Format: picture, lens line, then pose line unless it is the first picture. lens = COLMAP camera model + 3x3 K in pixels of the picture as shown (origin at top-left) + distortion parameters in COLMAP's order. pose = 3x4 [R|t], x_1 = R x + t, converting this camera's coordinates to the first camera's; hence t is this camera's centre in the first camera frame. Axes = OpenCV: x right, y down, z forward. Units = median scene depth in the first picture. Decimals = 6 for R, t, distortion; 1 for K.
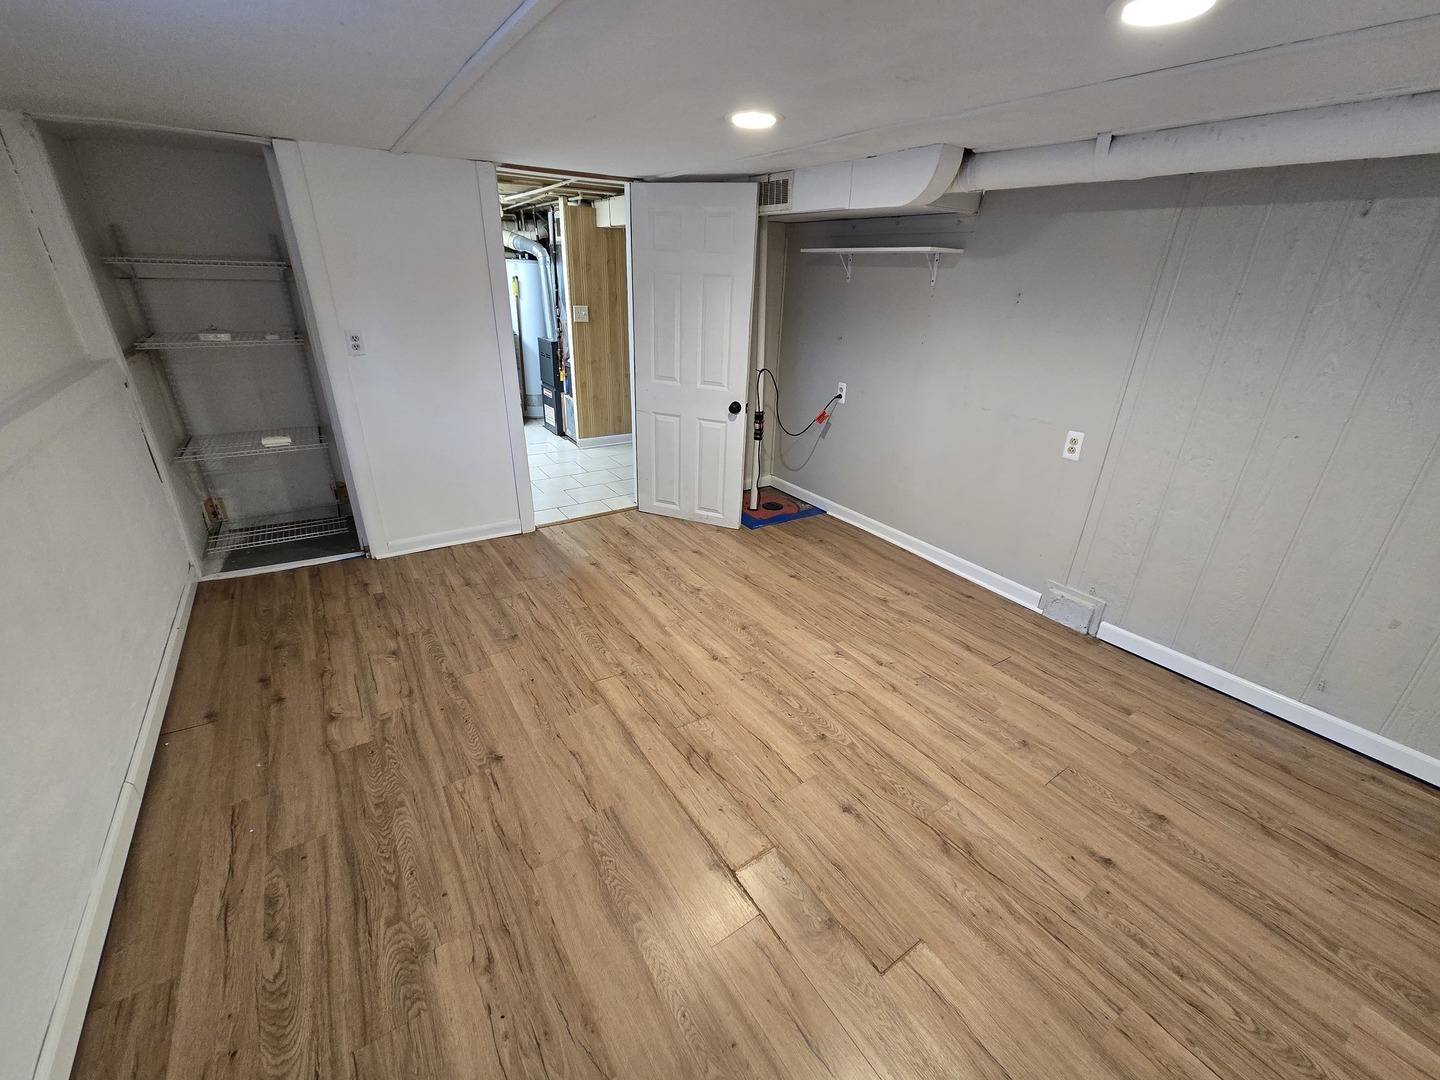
lens RADIAL K [[589.5, 0, 720.9], [0, 589.5, 542.1], [0, 0, 1]] dist [0.001362, -0.000297]
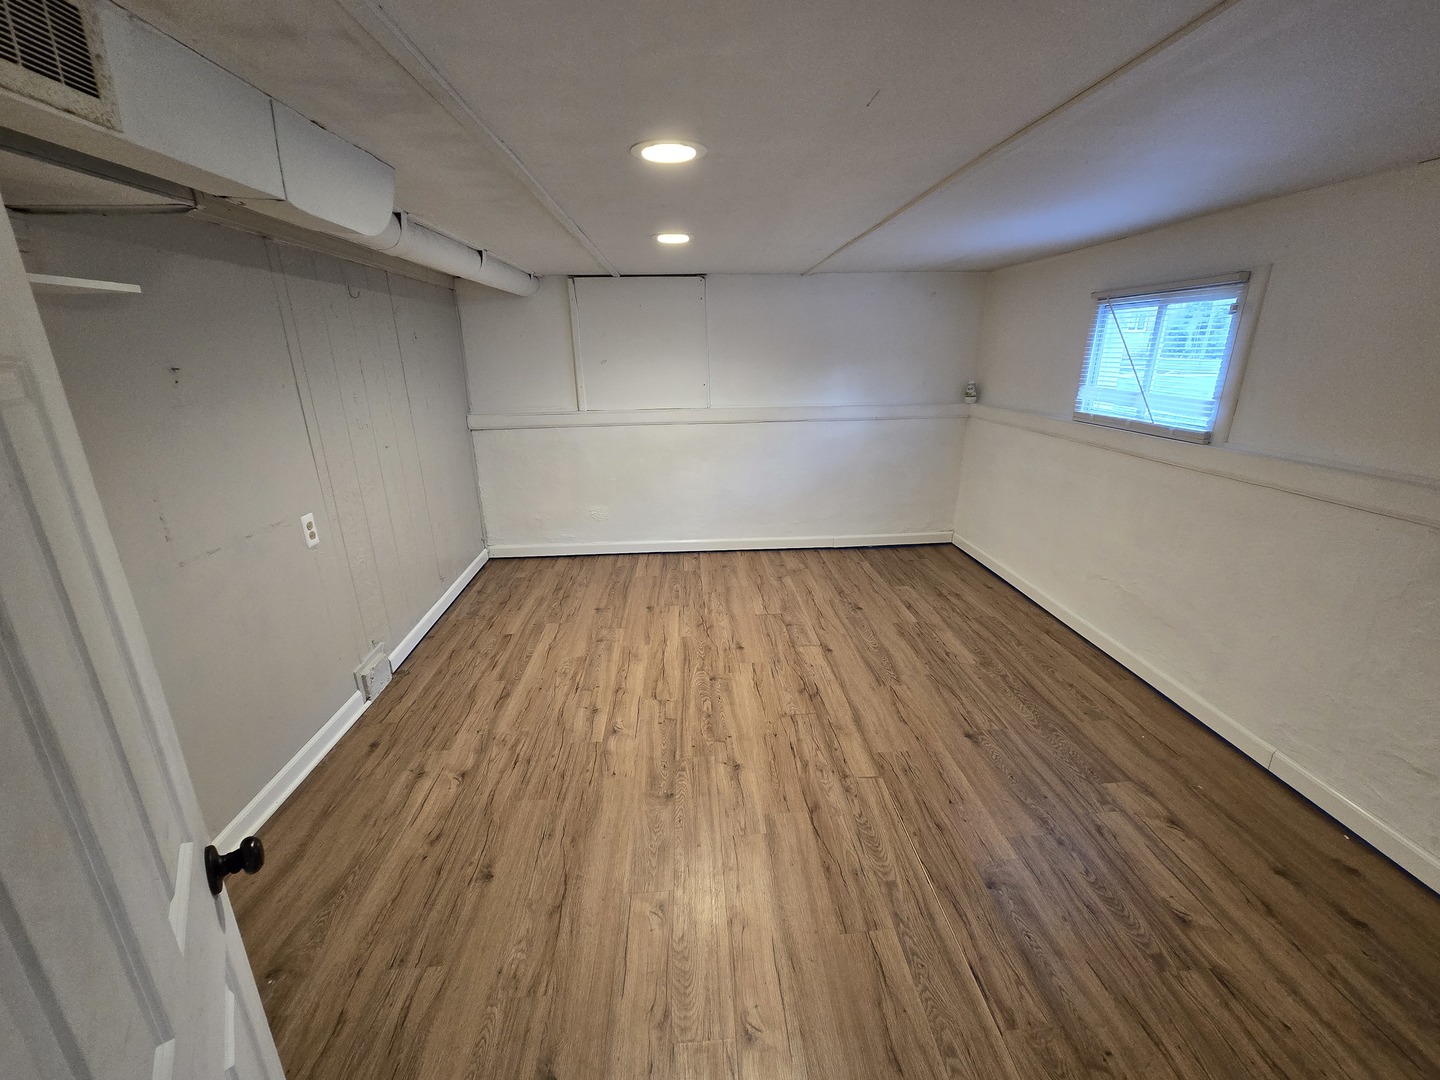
lens RADIAL K [[589.5, 0, 722.9], [0, 589.5, 541.2], [0, 0, 1]] dist [0.001362, -0.000297]
pose [[-0.863410, -0.174954, 0.473197, -0.393834], [0.200634, 0.741511, 0.640240, -0.696748], [-0.462893, 0.647729, -0.605126, 1.502637]]
